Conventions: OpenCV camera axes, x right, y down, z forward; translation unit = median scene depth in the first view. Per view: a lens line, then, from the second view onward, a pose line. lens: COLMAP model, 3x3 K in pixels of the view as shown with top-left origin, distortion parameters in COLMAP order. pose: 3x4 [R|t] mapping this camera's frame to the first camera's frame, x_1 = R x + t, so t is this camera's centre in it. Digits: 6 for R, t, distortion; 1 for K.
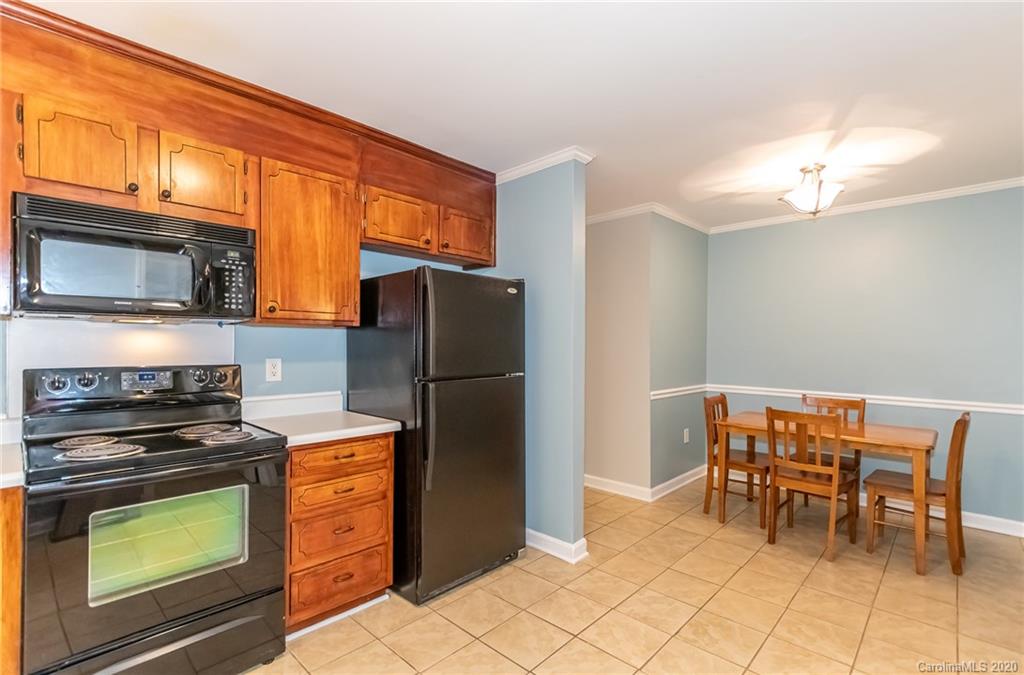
lens RADIAL K [[475.8, 0, 517.1], [0, 475.8, 347.2], [0, 0, 1]] dist [0.004912, -0.003784]
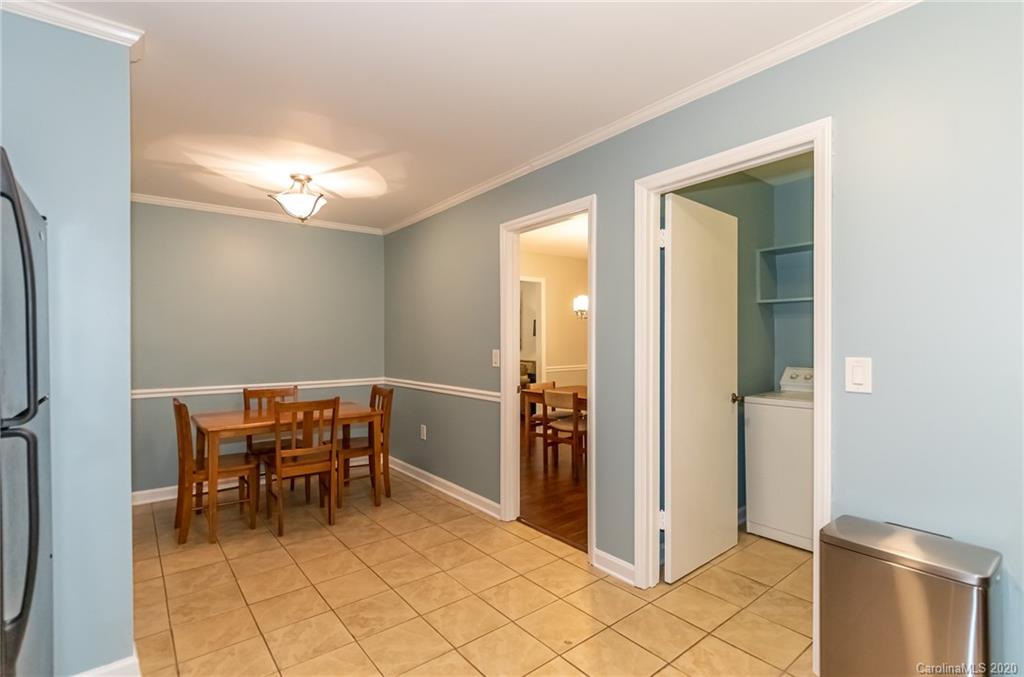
lens RADIAL K [[475.8, 0, 502.5], [0, 475.8, 338.0], [0, 0, 1]] dist [0.004912, -0.003784]
pose [[0.155411, -0.001155, 0.987849, -0.400100], [0.009789, 0.999952, -0.000371, -0.003005], [-0.987801, 0.009728, 0.155415, 0.380039]]
